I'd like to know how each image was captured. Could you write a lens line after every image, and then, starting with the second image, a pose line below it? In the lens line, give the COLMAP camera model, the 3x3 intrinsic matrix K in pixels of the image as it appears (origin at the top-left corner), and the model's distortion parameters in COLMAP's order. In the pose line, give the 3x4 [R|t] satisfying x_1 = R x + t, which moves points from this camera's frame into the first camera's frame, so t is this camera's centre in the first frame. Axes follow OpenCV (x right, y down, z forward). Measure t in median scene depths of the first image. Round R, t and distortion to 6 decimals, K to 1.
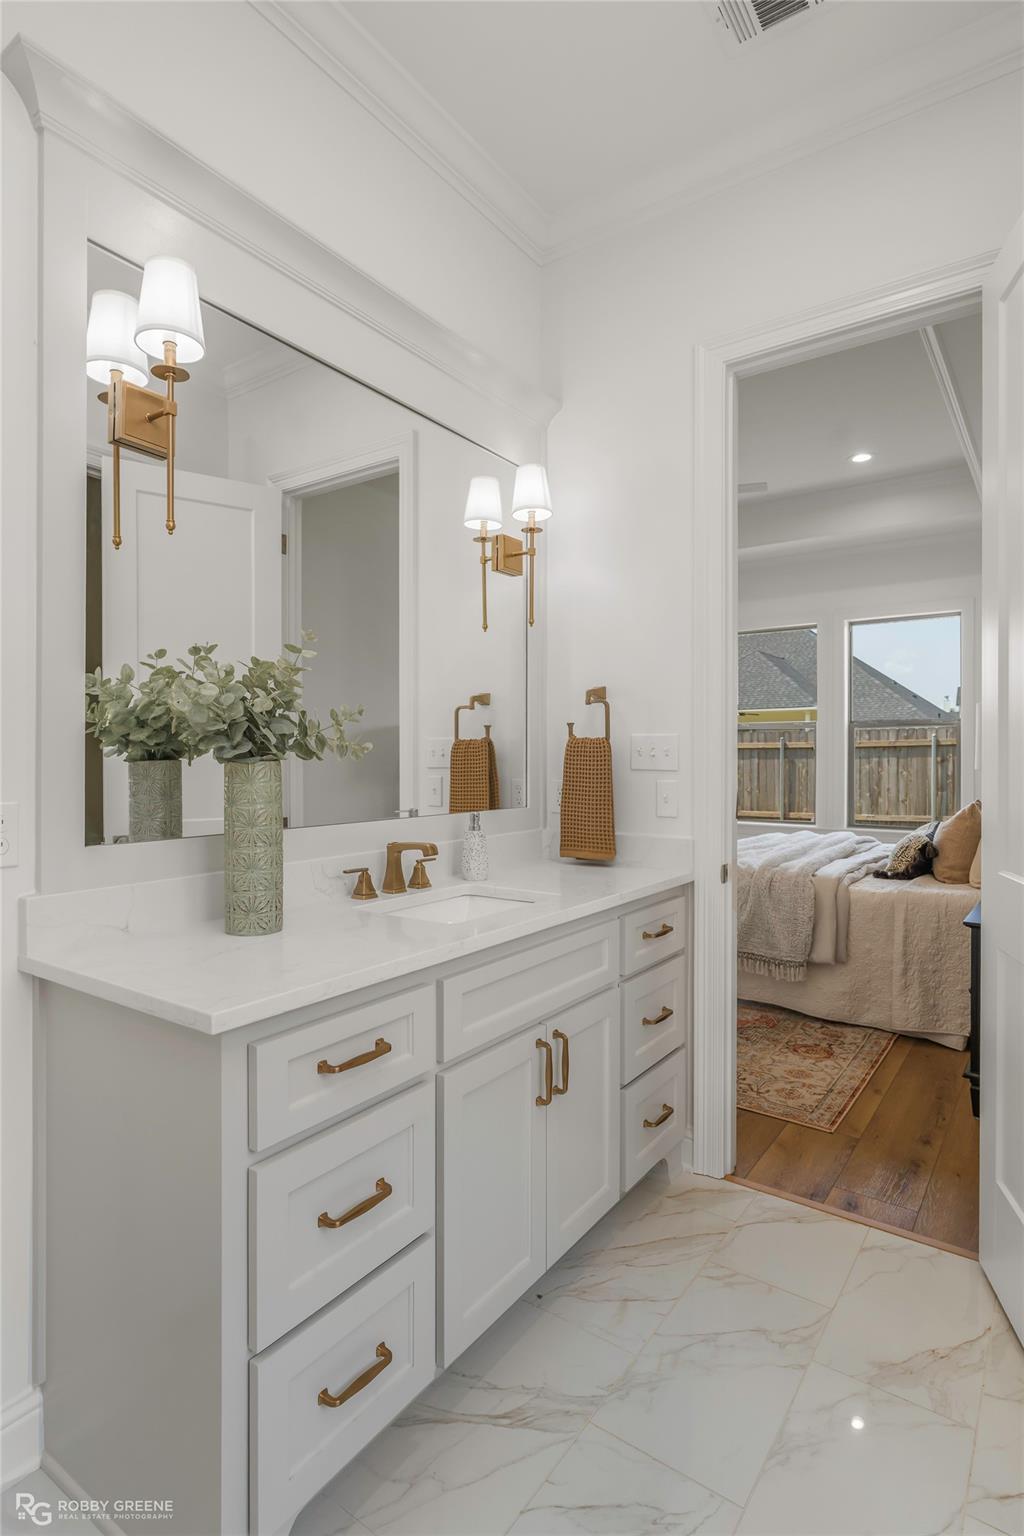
lens RADIAL K [[829.7, 0, 514.4], [0, 829.7, 761.7], [0, 0, 1]] dist [0.000319, -0.000576]
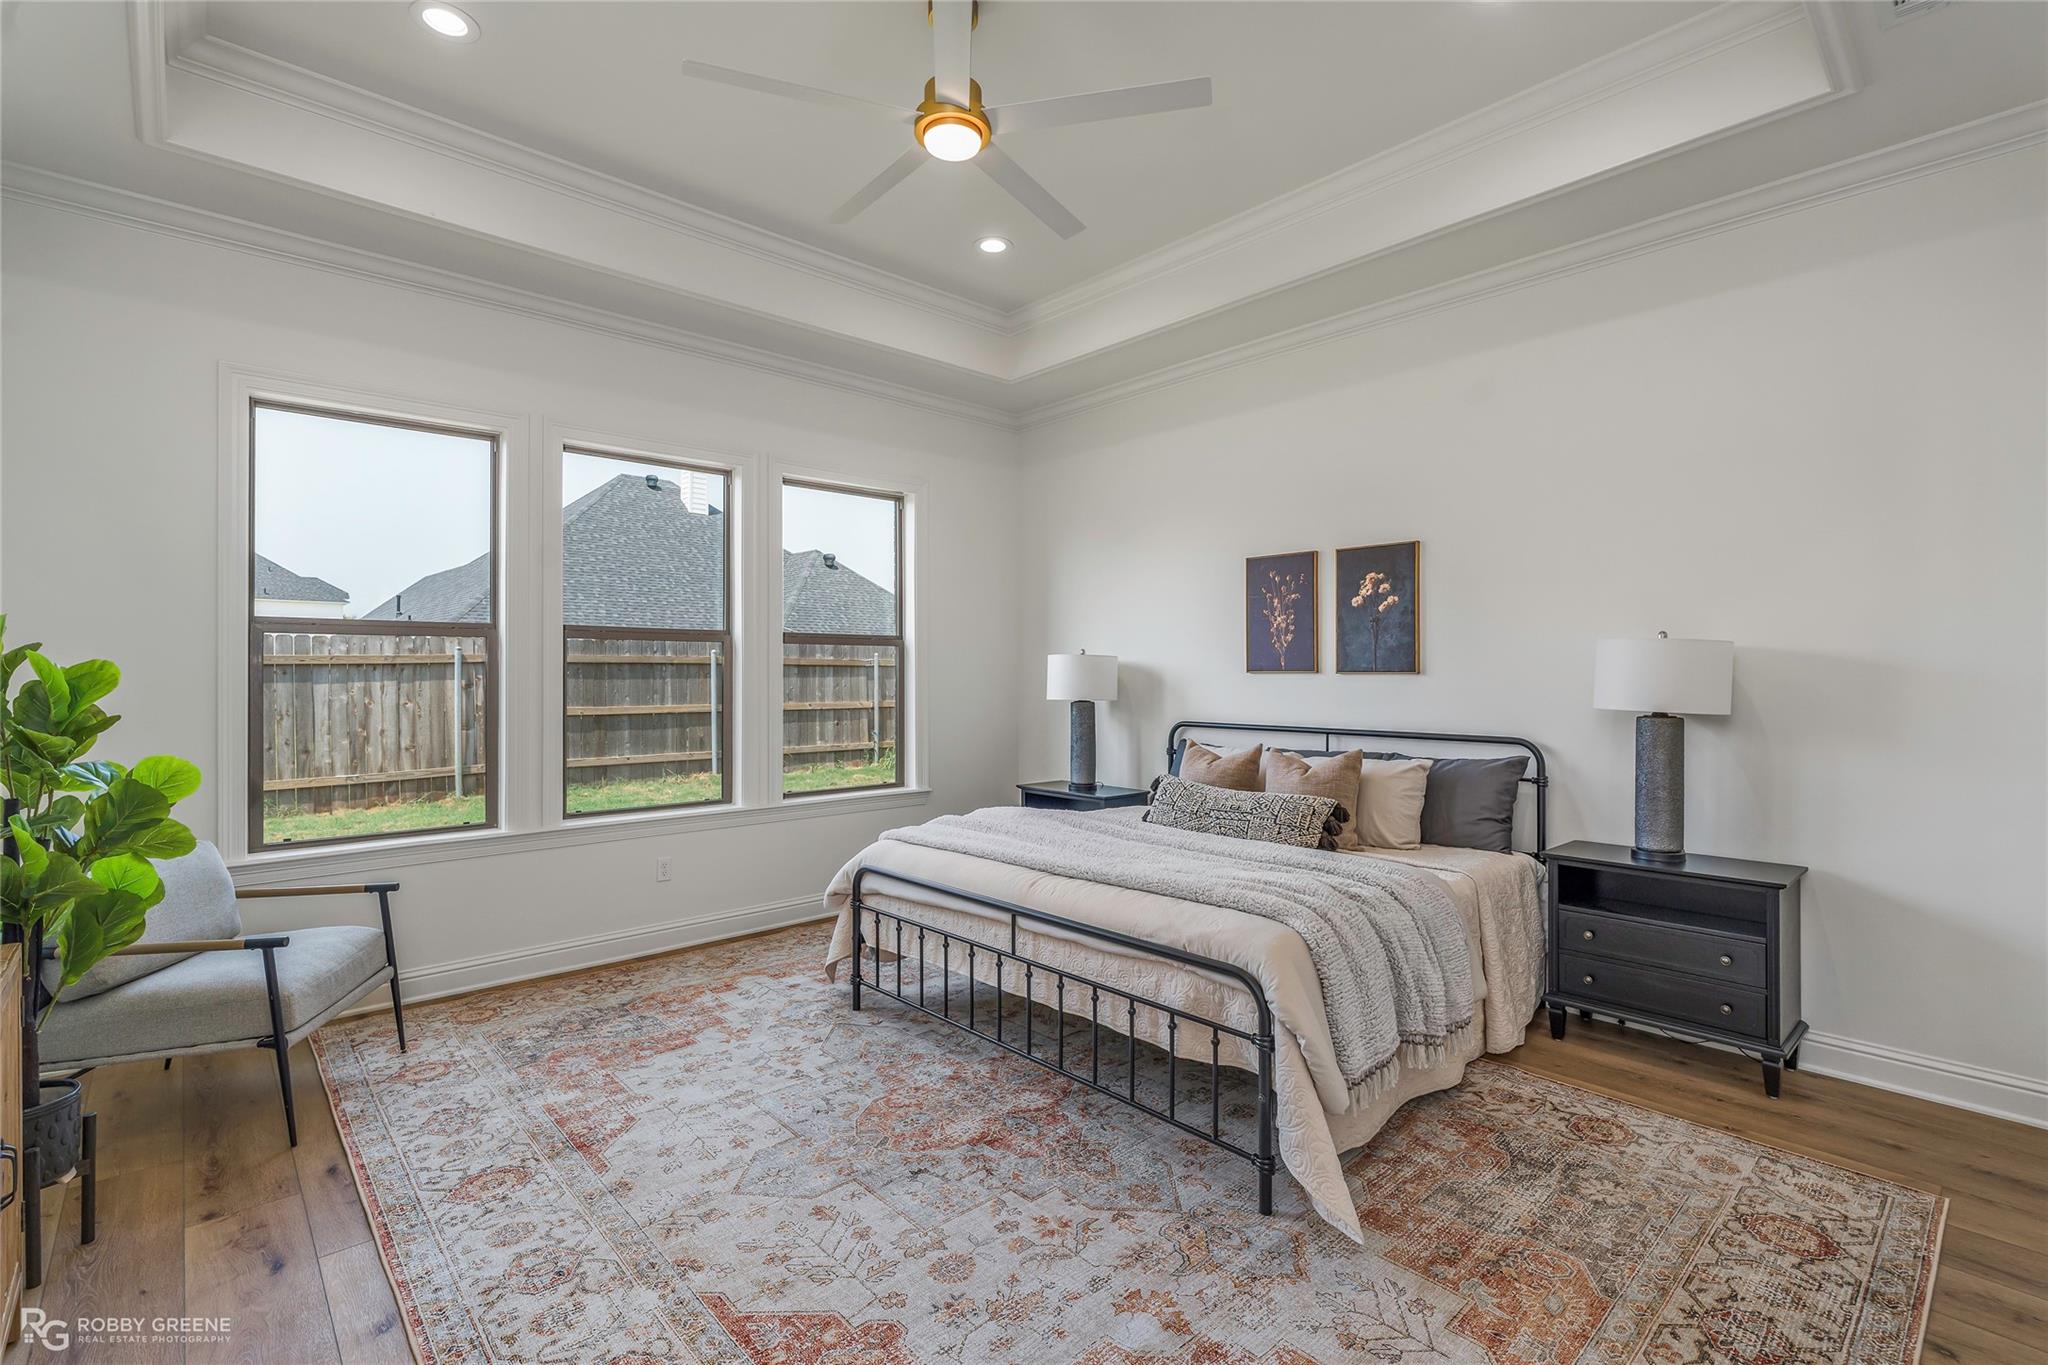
lens RADIAL K [[930.2, 0, 1003.7], [0, 930.2, 676.5], [0, 0, 1]] dist [-0.013841, 0.001711]
pose [[0.203677, -0.007643, 0.979008, -0.141988], [0.008978, 0.999942, 0.005938, -0.008482], [-0.978997, 0.007580, 0.203734, 0.397990]]
